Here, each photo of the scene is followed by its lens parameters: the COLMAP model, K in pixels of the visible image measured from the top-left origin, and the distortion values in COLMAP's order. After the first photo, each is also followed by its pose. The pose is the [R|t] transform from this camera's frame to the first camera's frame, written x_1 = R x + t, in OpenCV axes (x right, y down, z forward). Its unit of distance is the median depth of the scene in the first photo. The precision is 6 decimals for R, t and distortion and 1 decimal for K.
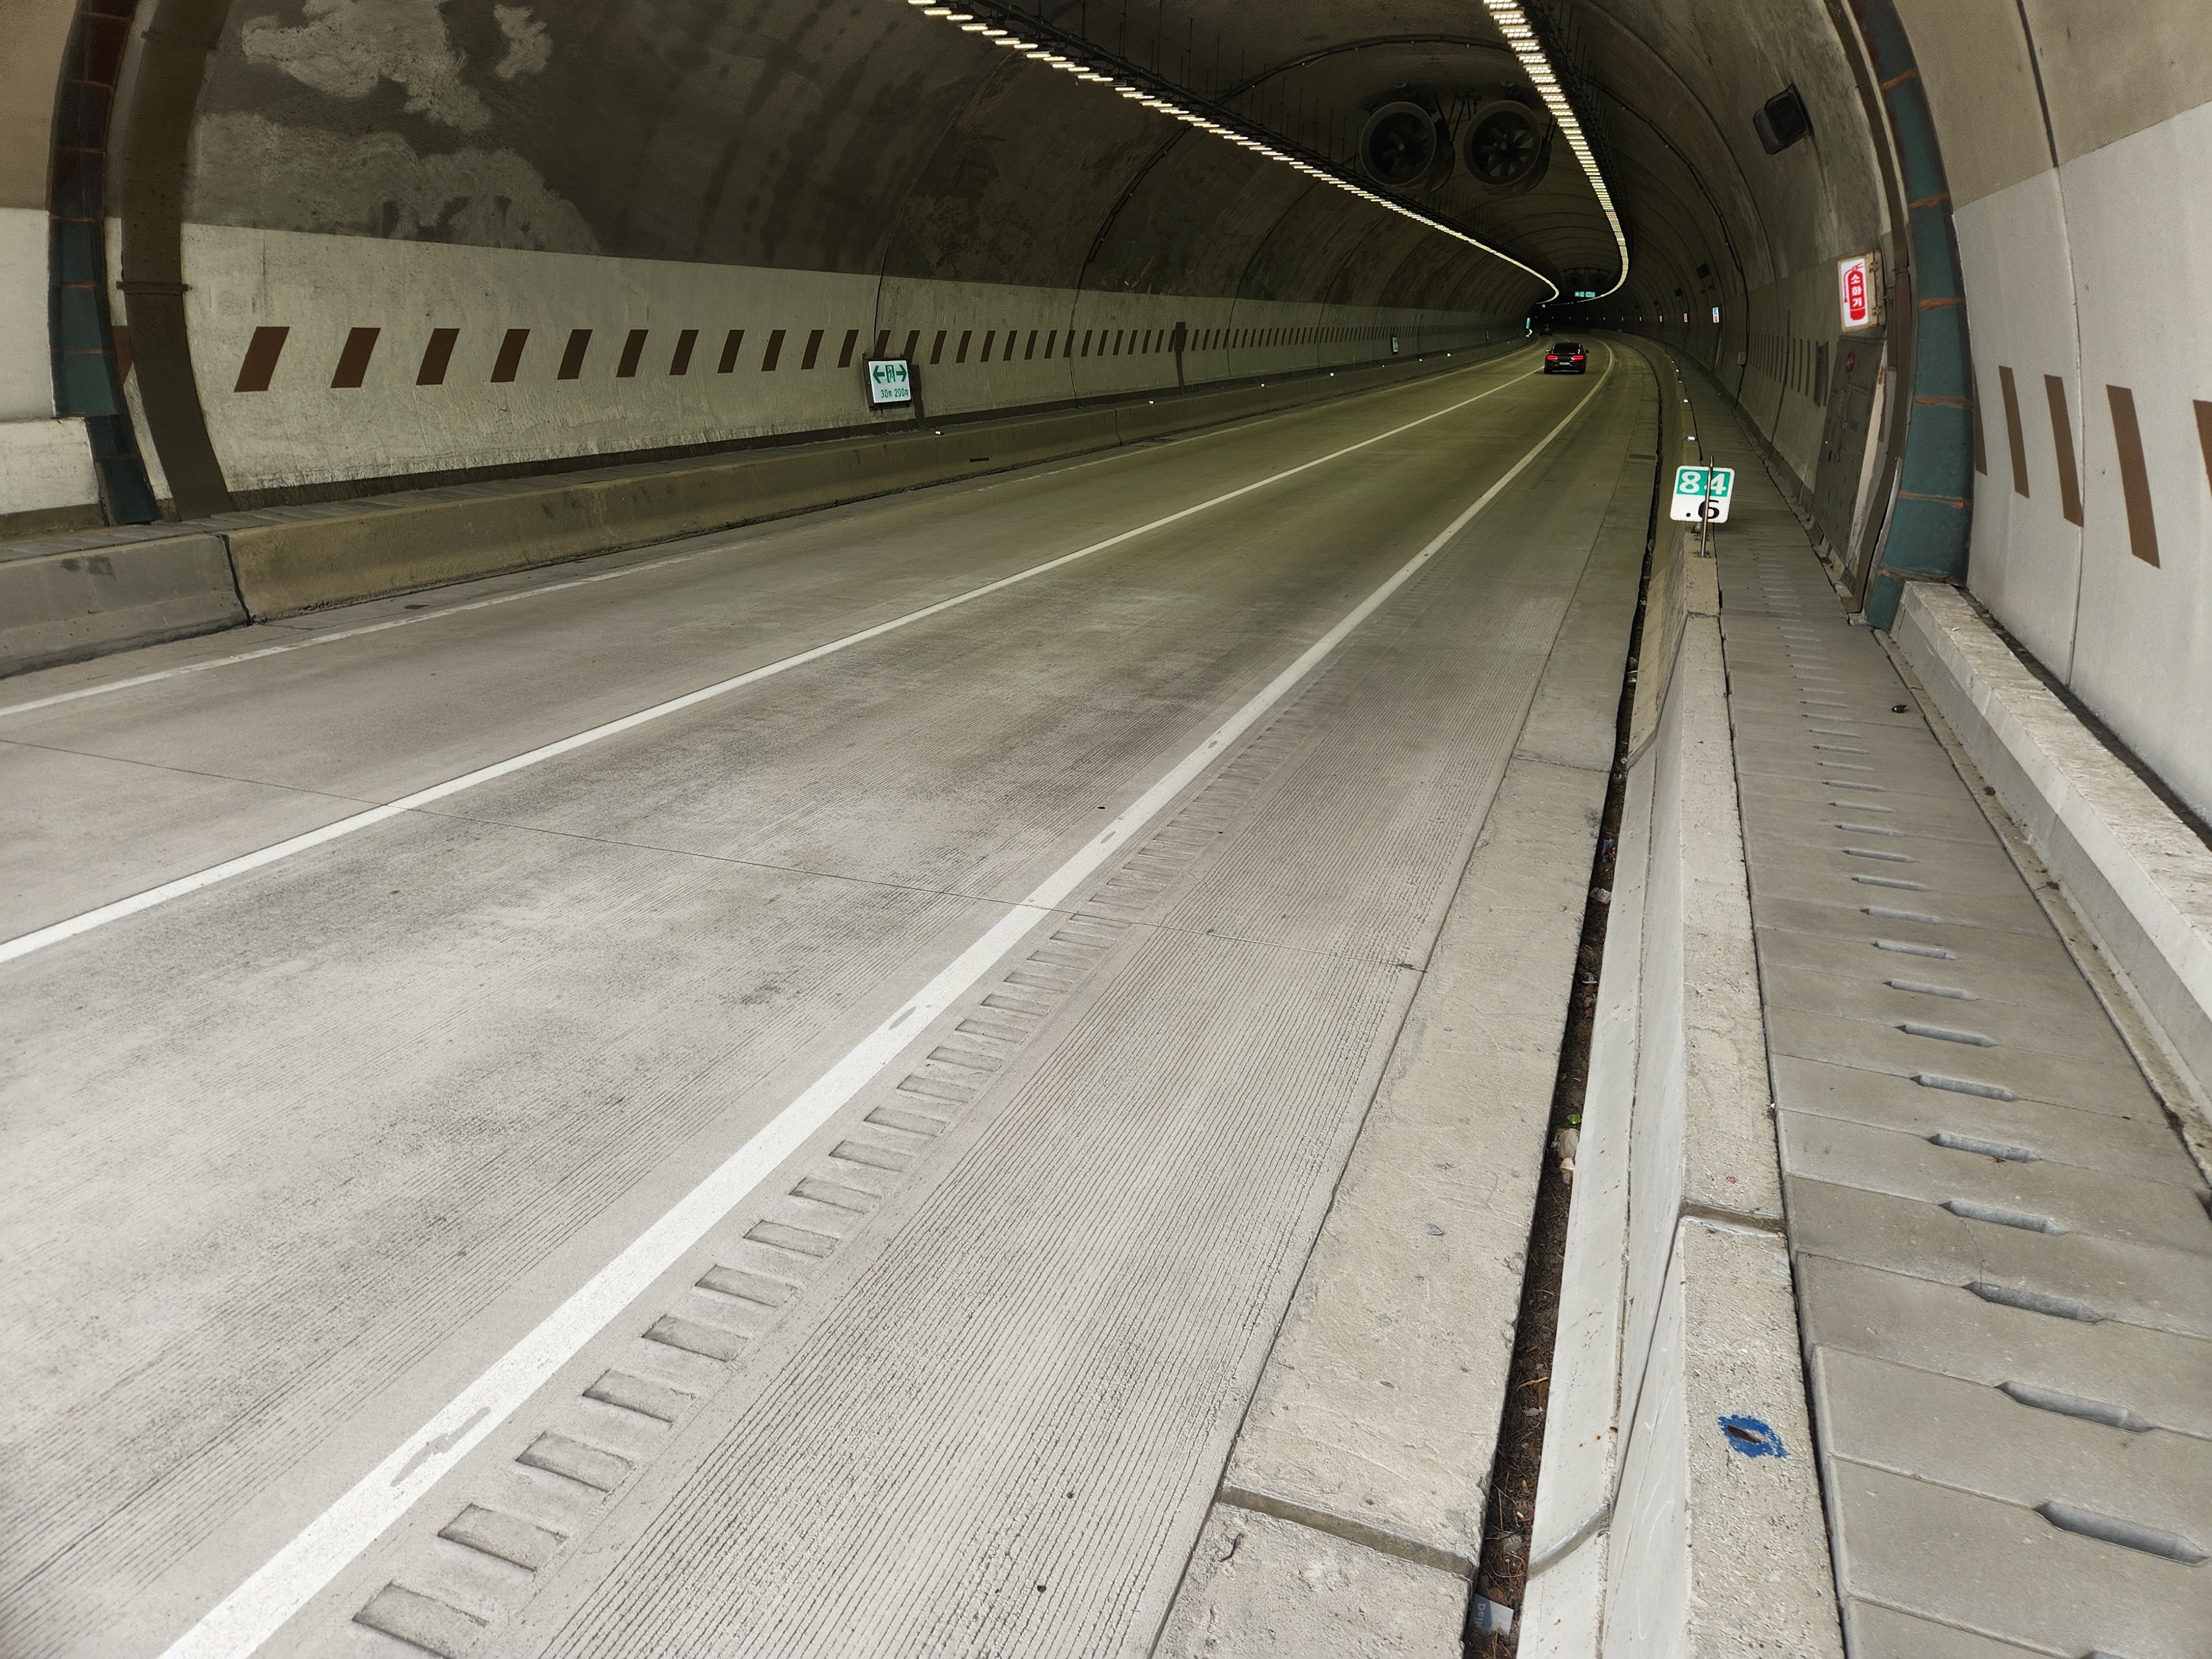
lens RADIAL K [[1466.2, 0, 1125.7], [0, 1466.2, 808.7], [0, 0, 1]] dist [0.083576, -0.065472]
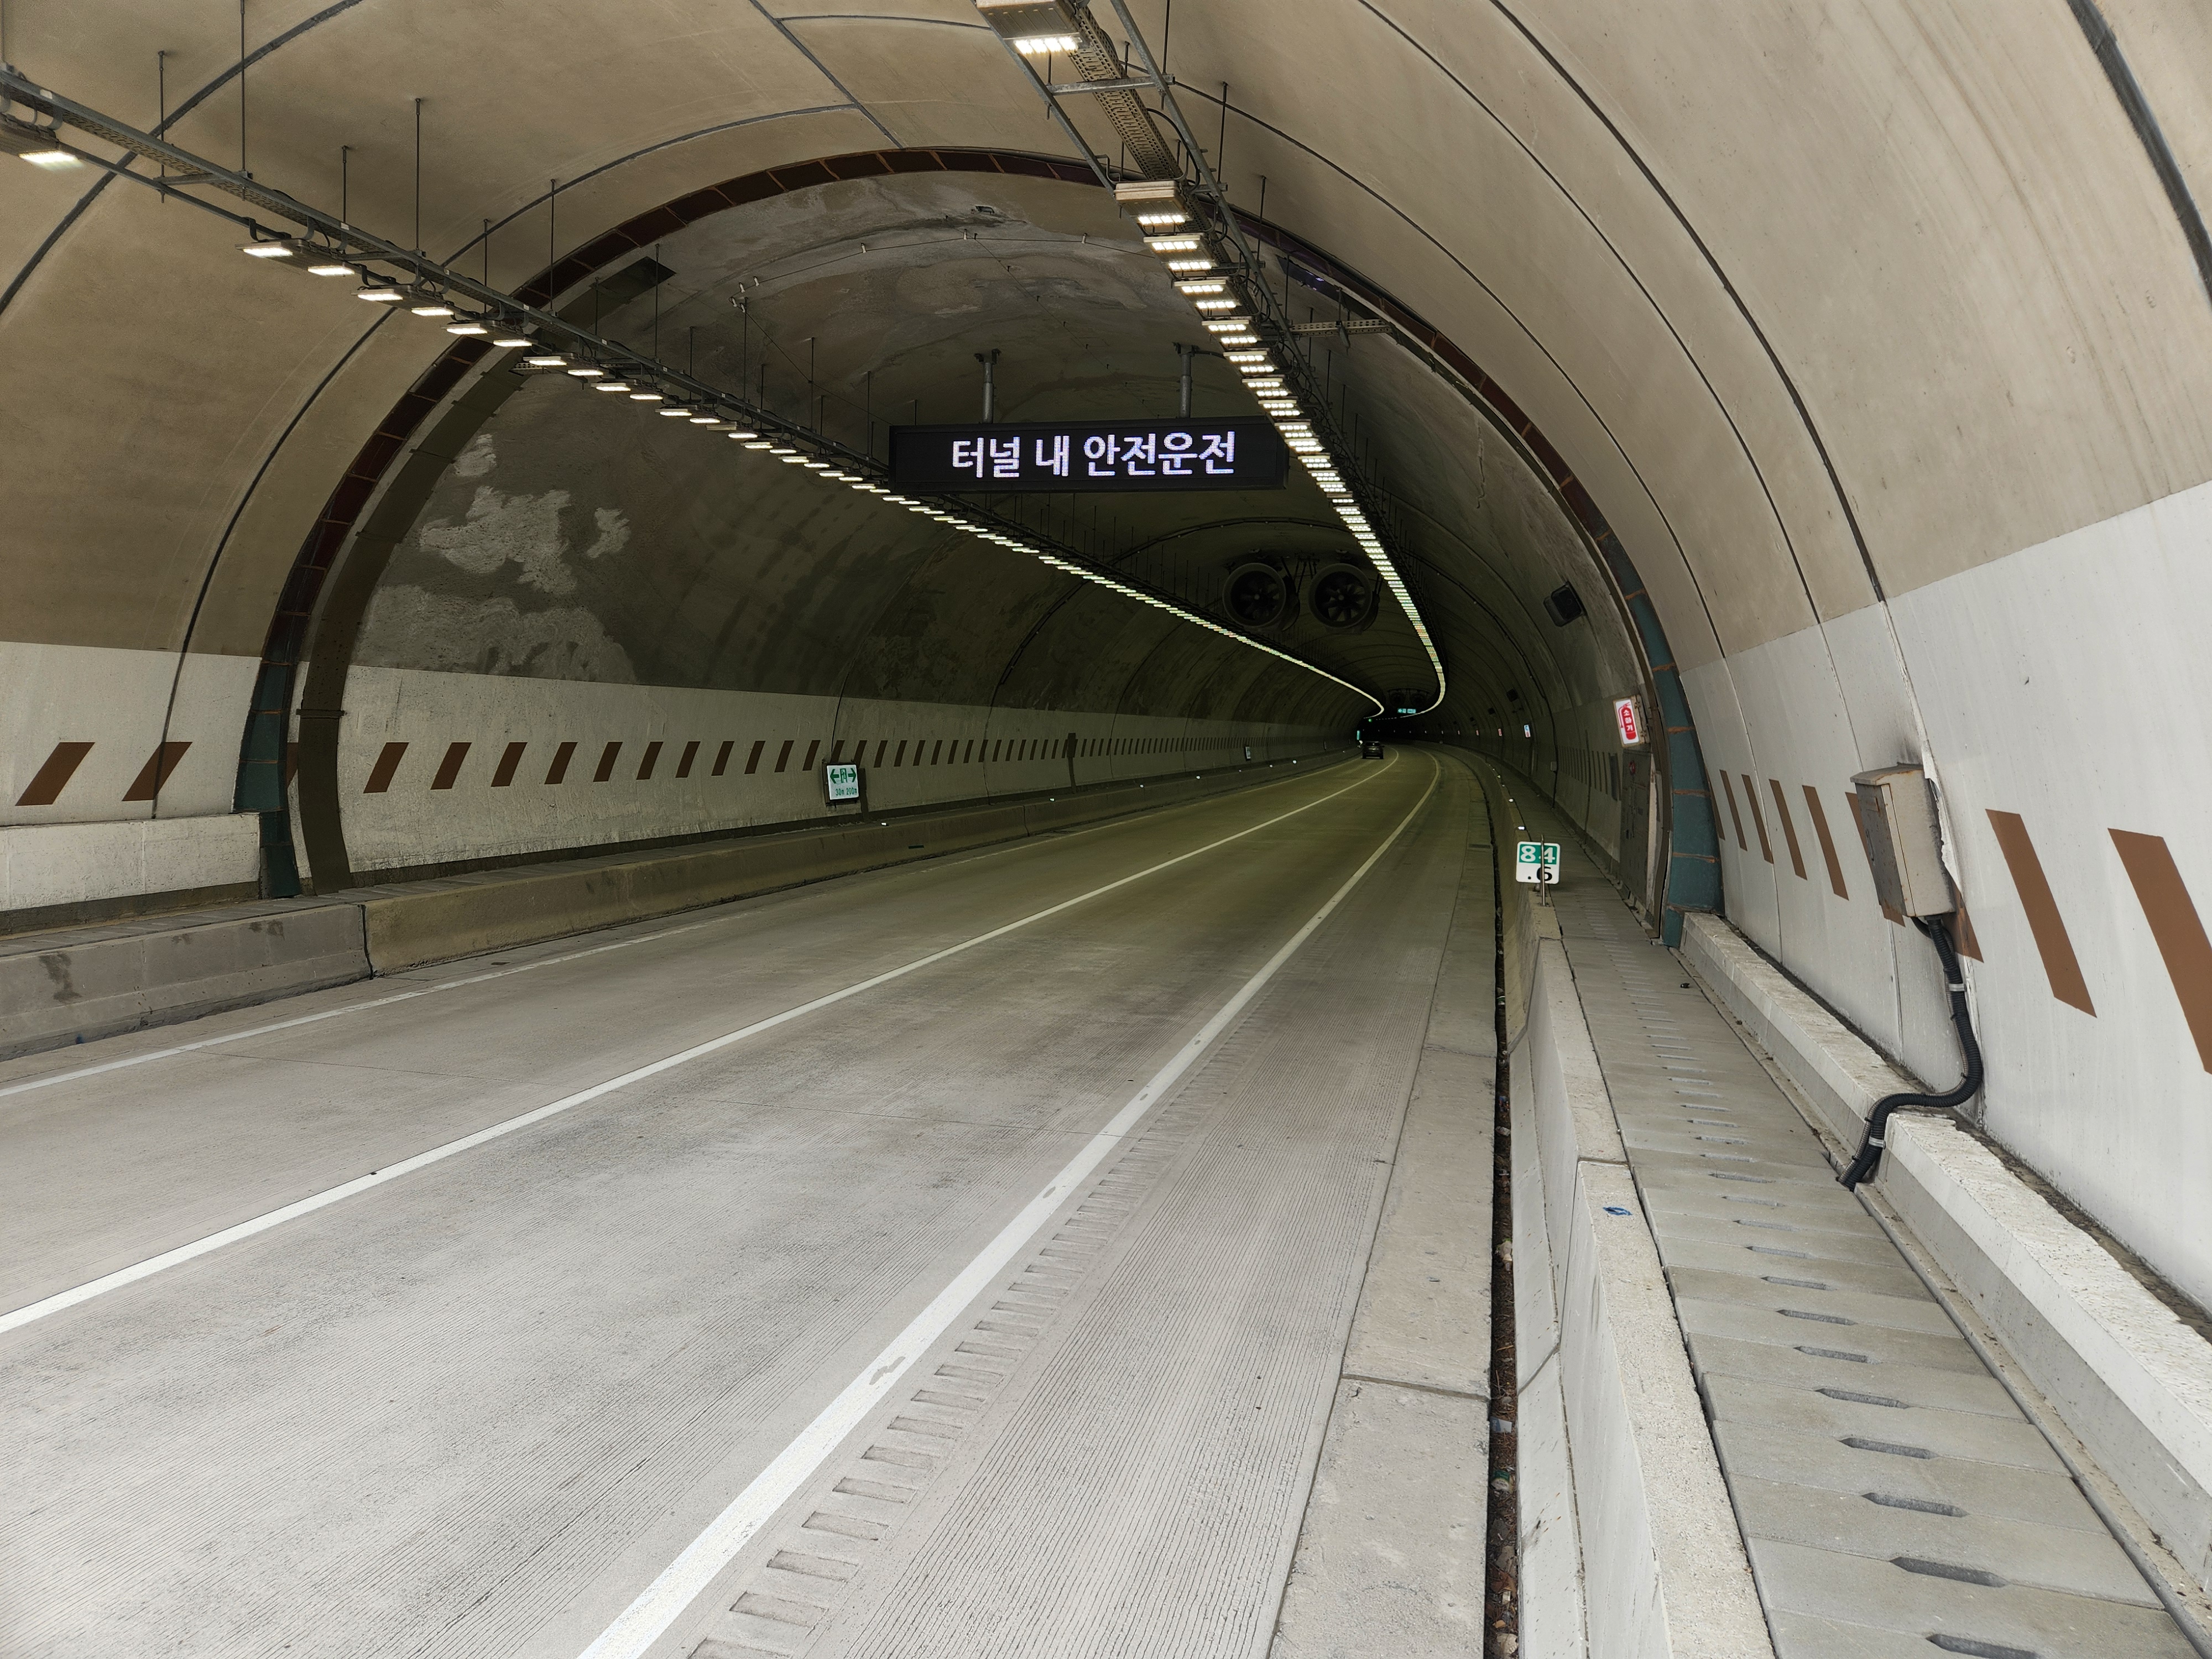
lens RADIAL K [[1494.2, 0, 1095.0], [0, 1494.2, 811.5], [0, 0, 1]] dist [0.090790, -0.089491]
pose [[0.996625, -0.002306, 0.082058, -0.090217], [0.023659, 0.965258, -0.260226, 0.066004], [-0.078607, 0.261289, 0.962054, -0.211223]]
